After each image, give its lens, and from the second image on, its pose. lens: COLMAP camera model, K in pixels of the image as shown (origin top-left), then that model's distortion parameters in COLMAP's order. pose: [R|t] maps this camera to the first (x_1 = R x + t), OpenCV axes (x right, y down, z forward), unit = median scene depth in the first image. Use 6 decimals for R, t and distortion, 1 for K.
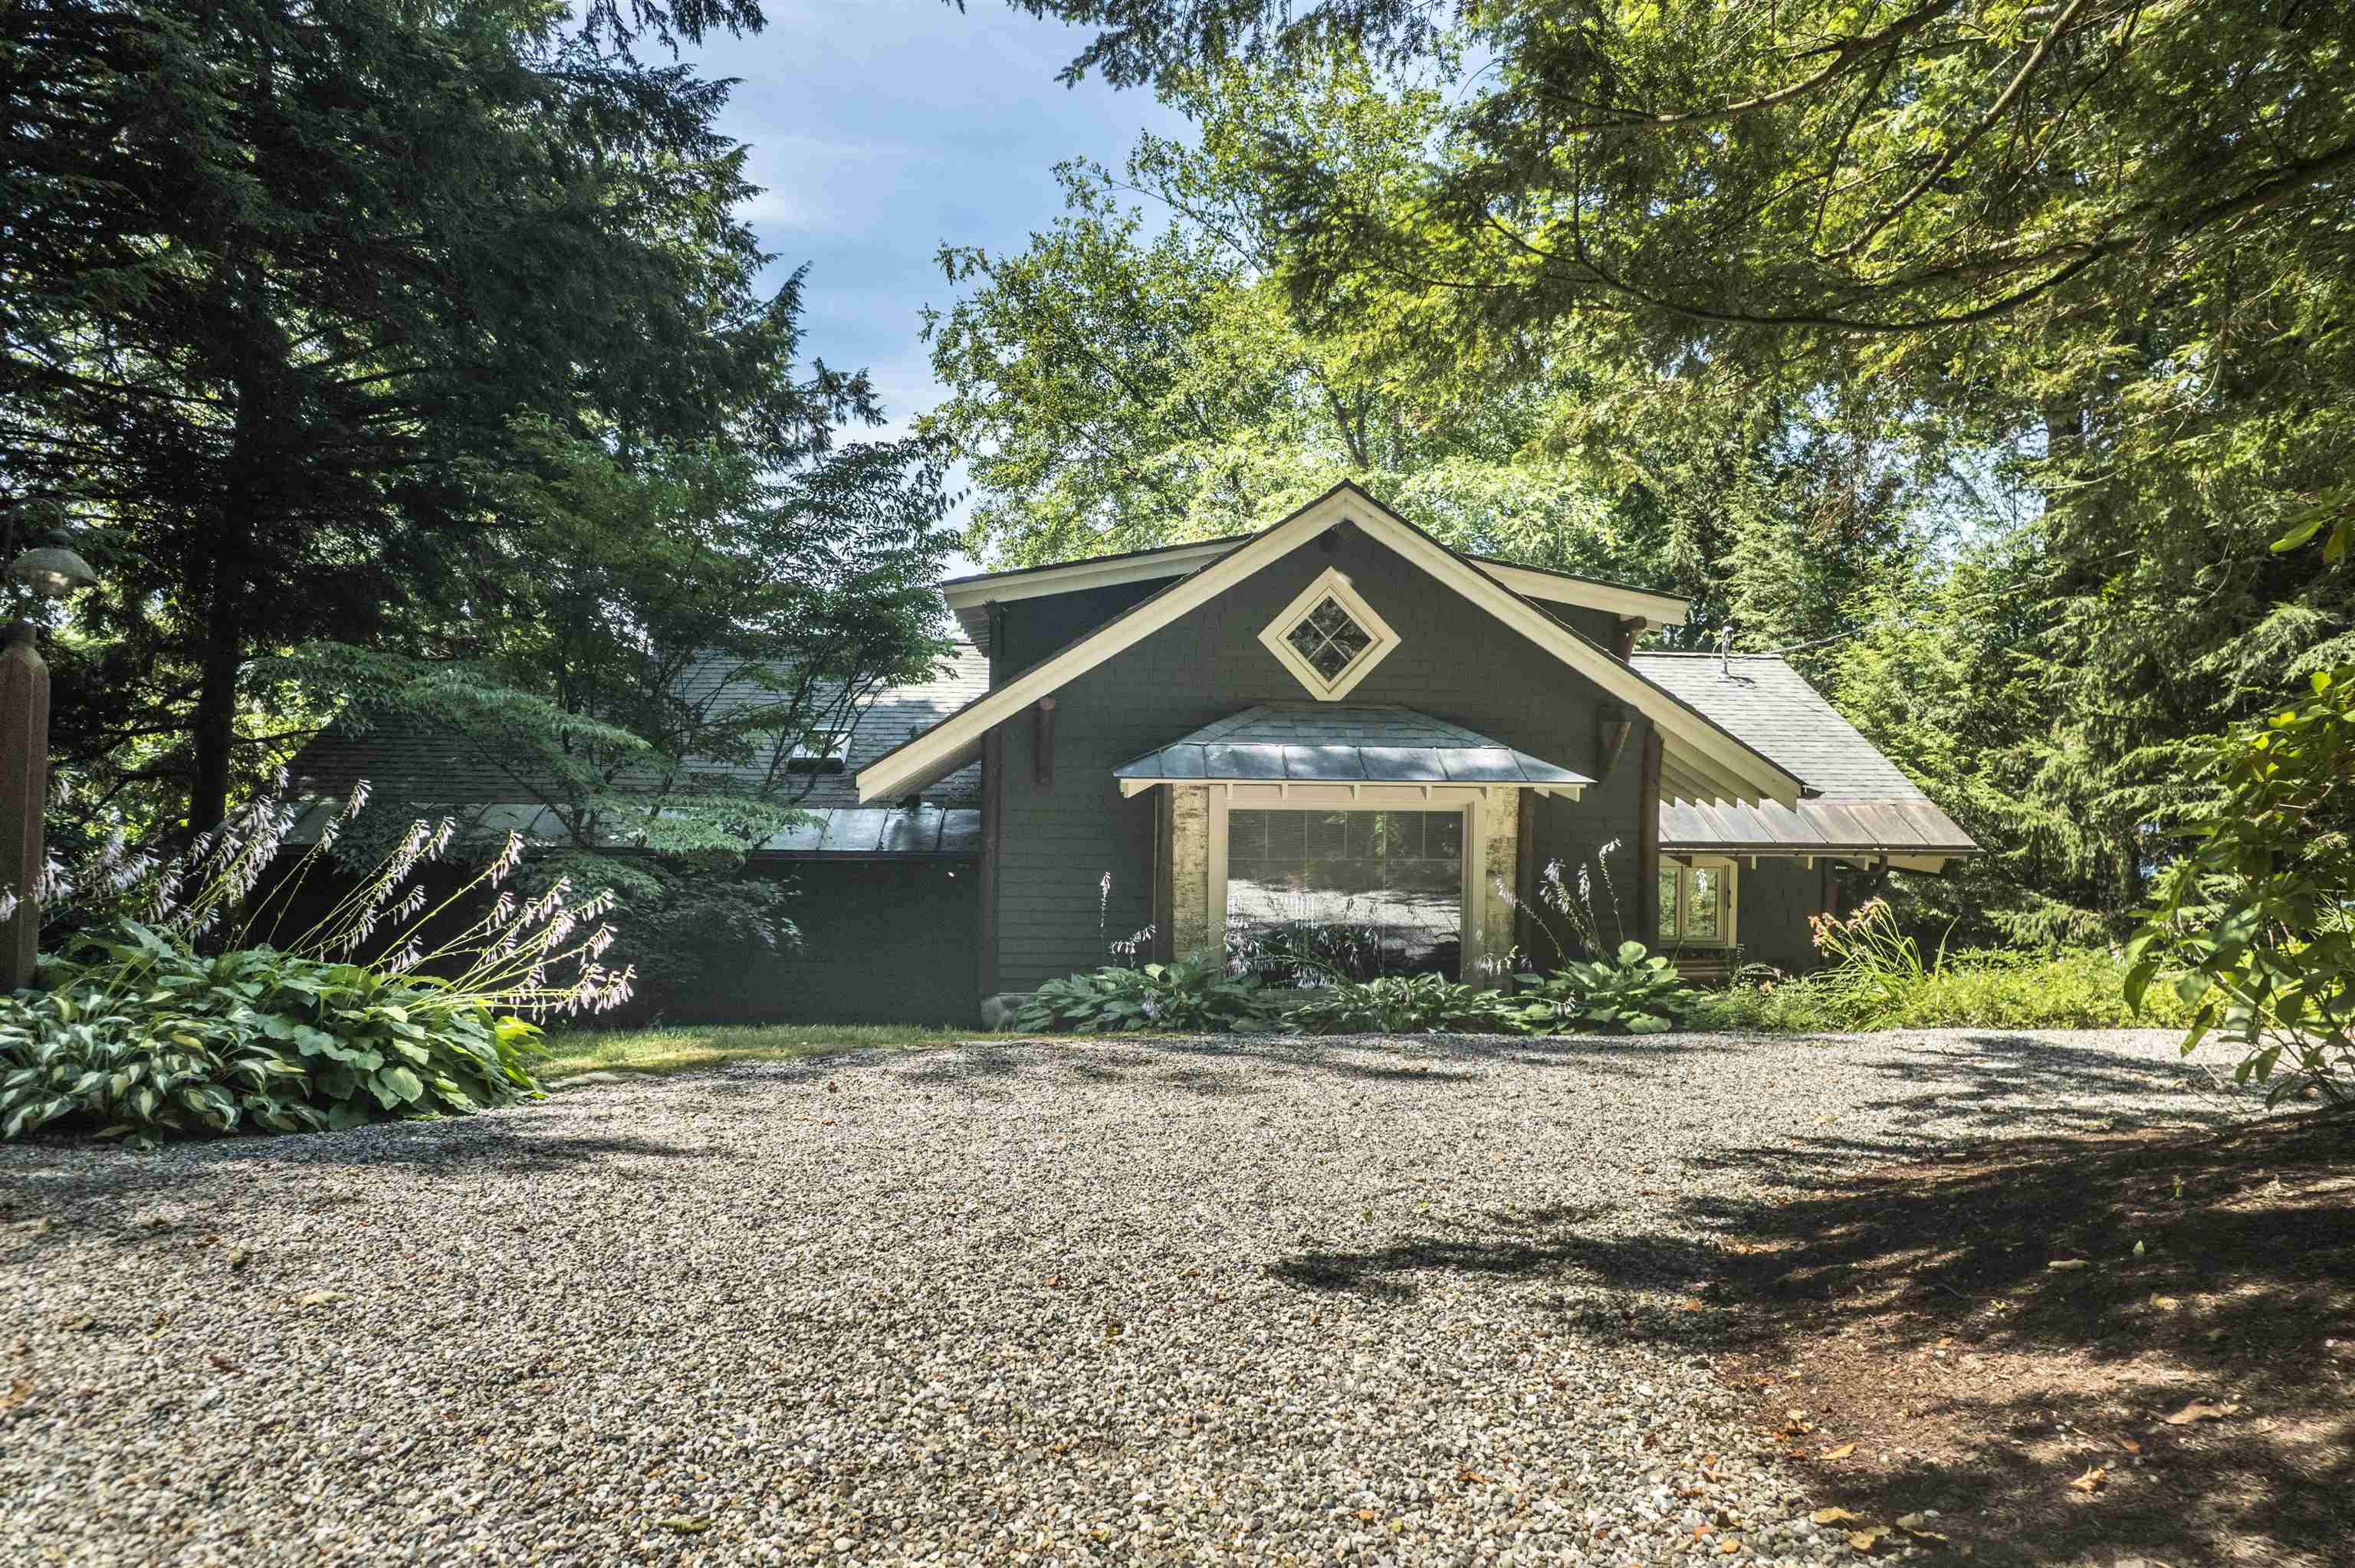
lens RADIAL K [[1606.2, 0, 1177.5], [0, 1606.2, 784.0], [0, 0, 1]] dist [-0.043897, 0.095318]
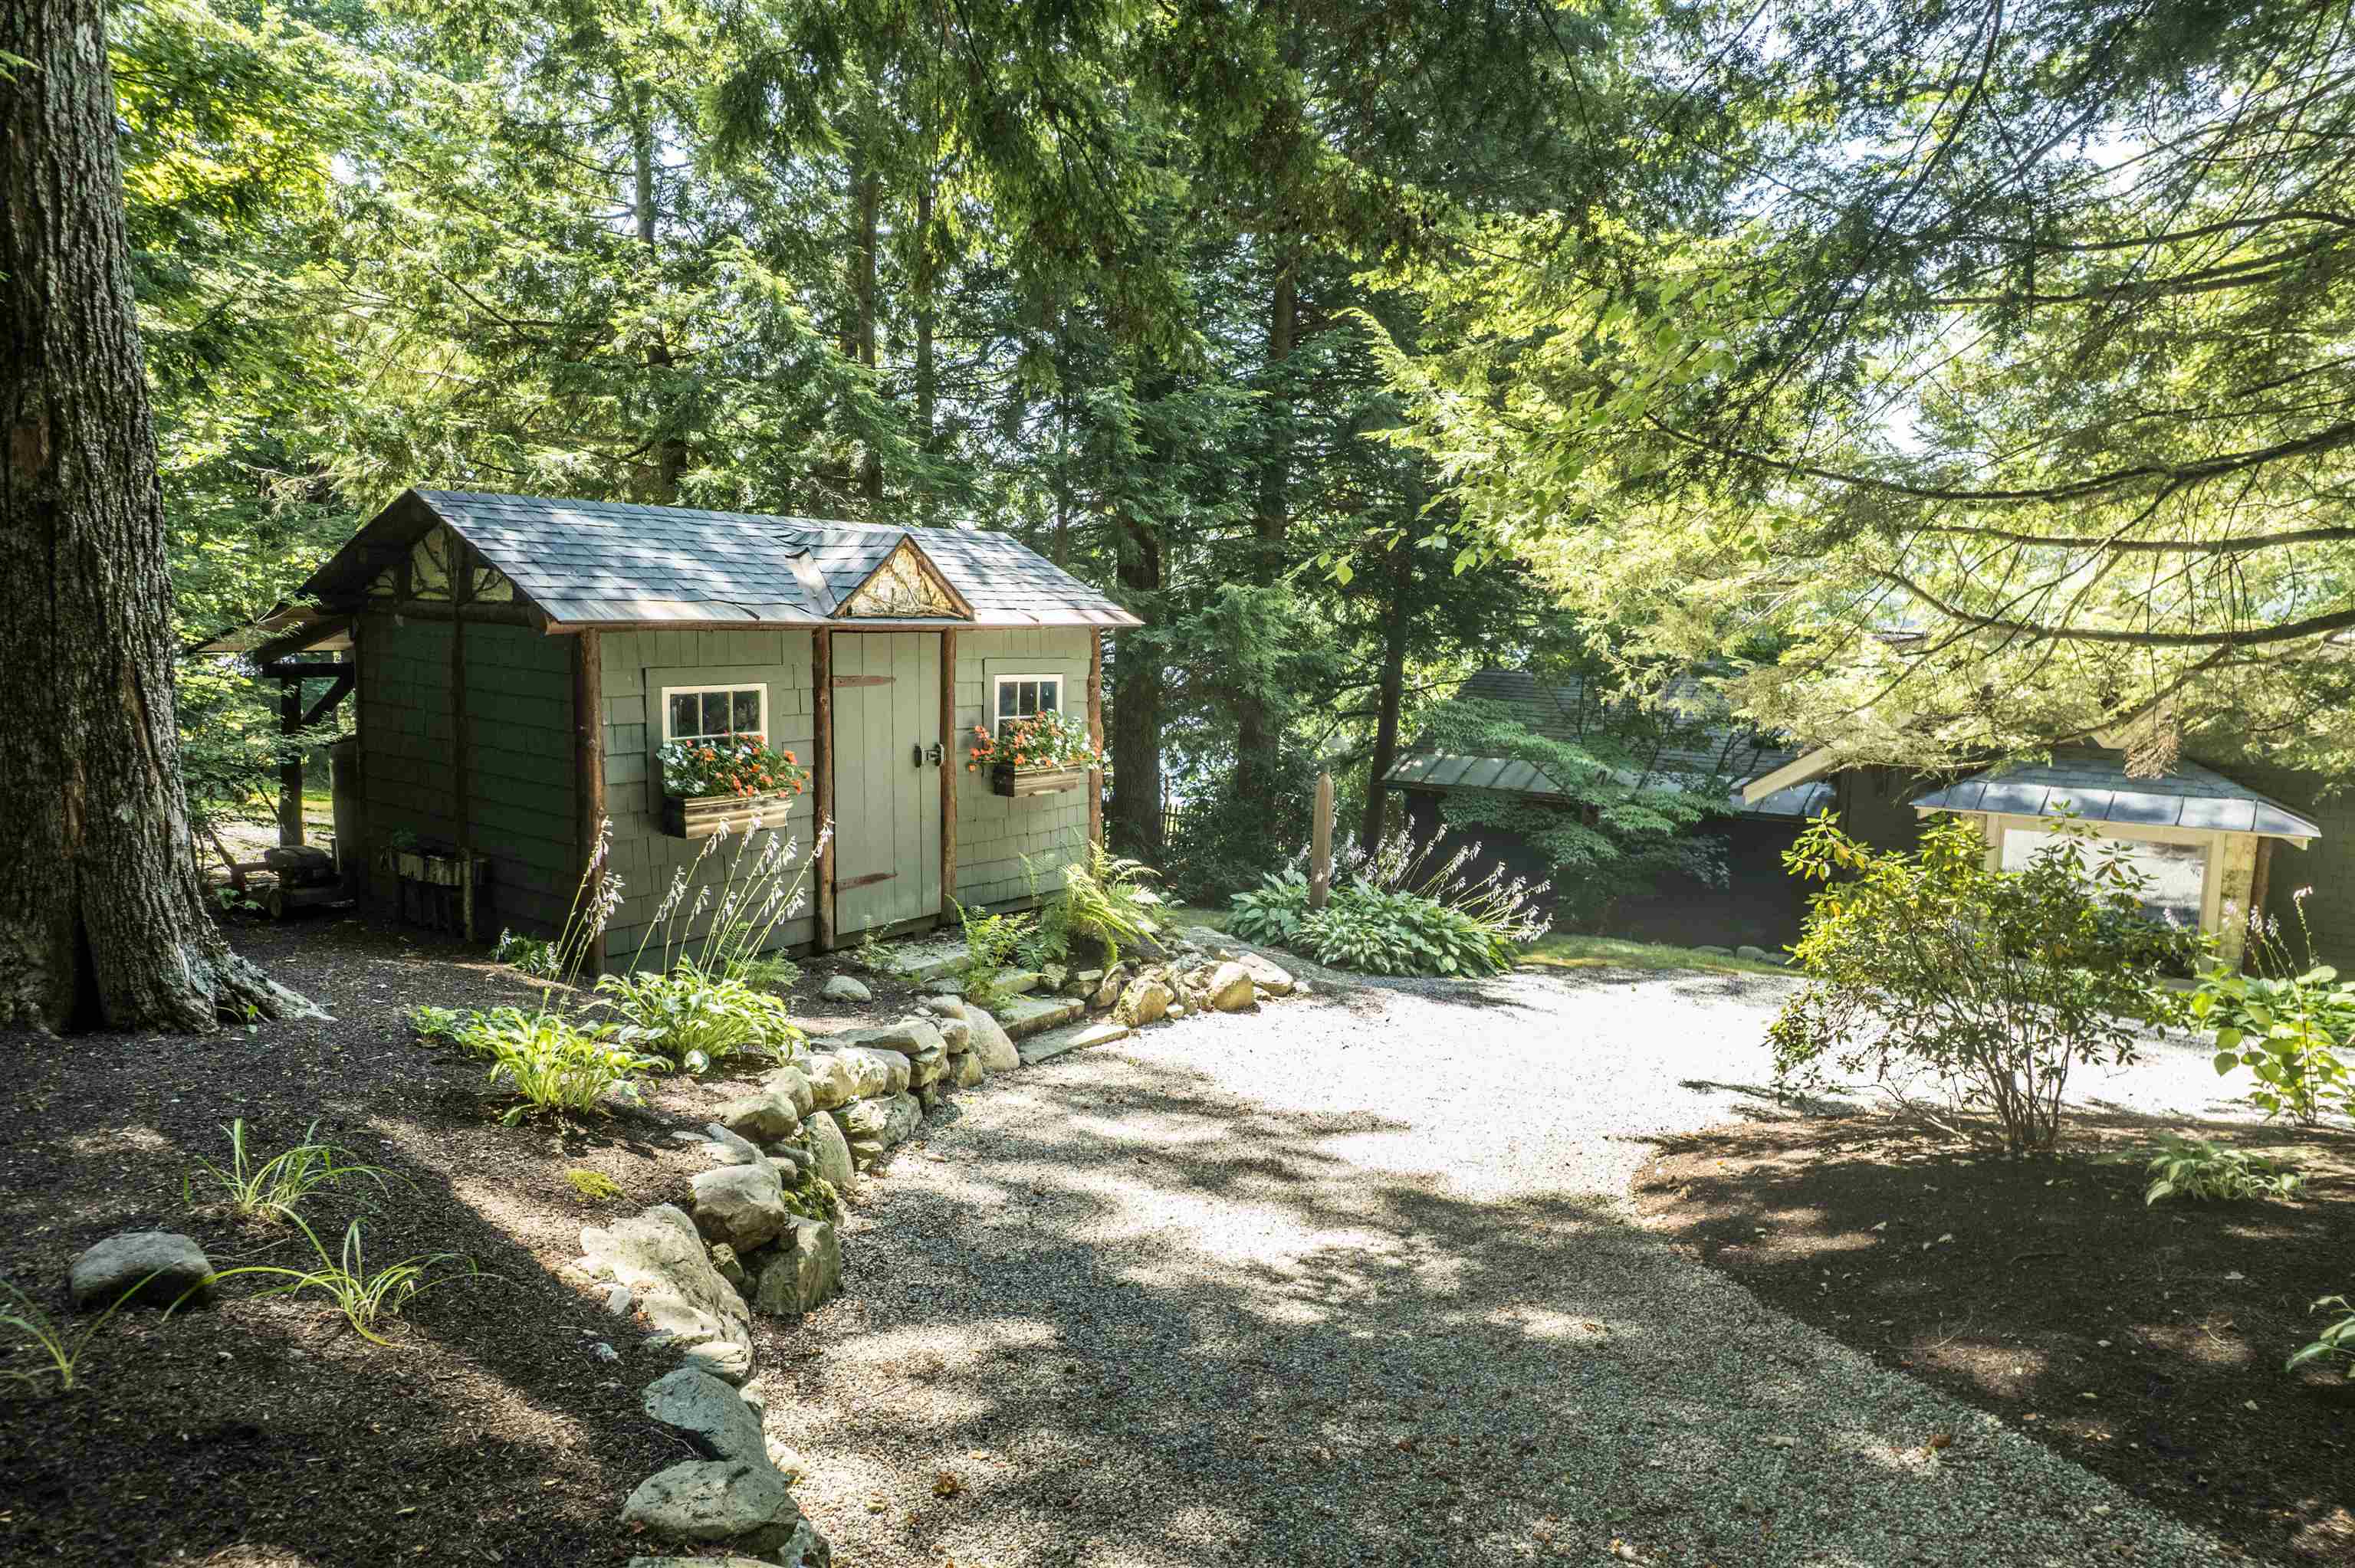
lens RADIAL K [[1606.2, 0, 1177.5], [0, 1606.2, 784.0], [0, 0, 1]] dist [-0.043897, 0.095318]
pose [[0.781322, 0.074052, -0.619719, 0.382648], [-0.017848, 0.995181, 0.096415, -0.173670], [0.623873, -0.064271, 0.778879, -0.637827]]
